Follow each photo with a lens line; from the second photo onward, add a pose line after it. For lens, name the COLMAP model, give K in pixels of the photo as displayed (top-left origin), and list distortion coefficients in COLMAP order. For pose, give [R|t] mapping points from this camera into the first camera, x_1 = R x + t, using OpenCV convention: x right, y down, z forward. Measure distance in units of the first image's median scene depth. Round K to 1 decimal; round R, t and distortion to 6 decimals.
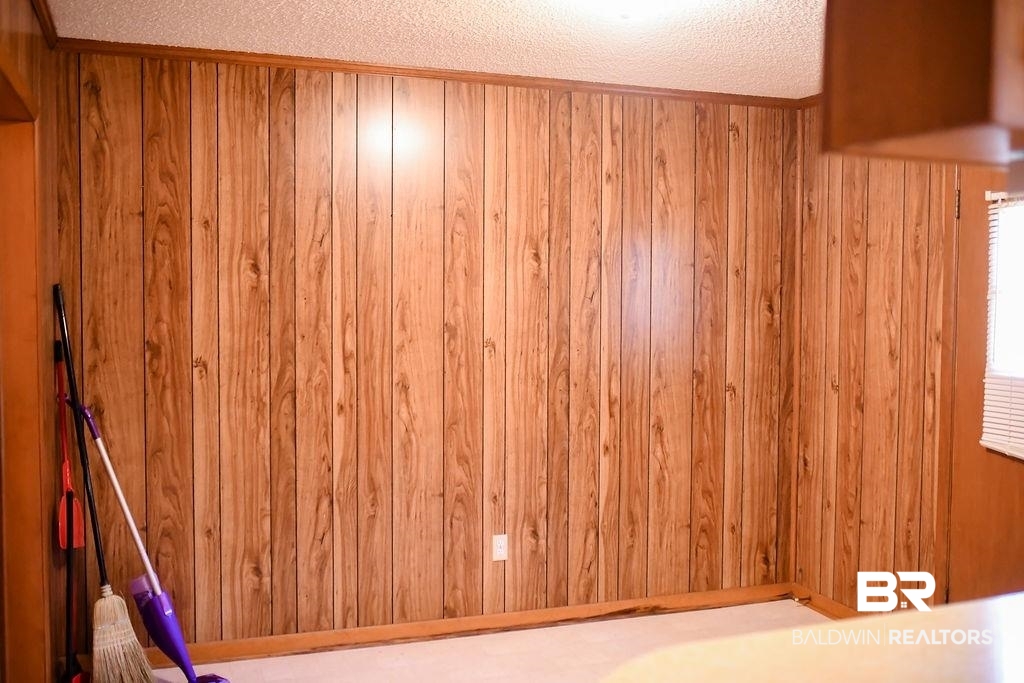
lens RADIAL K [[986.5, 0, 511.4], [0, 986.5, 358.1], [0, 0, 1]] dist [-0.016242, -0.004587]
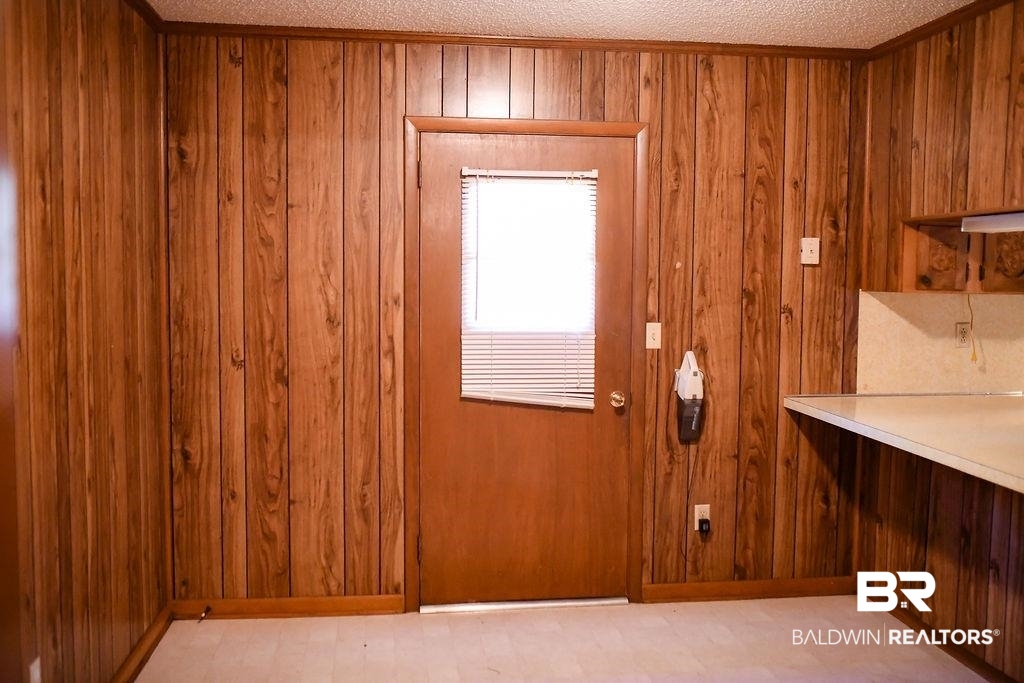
lens RADIAL K [[975.2, 0, 512.0], [0, 975.2, 341.5], [0, 0, 1]] dist [-0.056837, 0.093501]
pose [[0.980335, 0.022007, -0.196109, -0.402260], [-0.019238, 0.999687, 0.016014, 0.029095], [0.196400, -0.011927, 0.980451, -0.136339]]
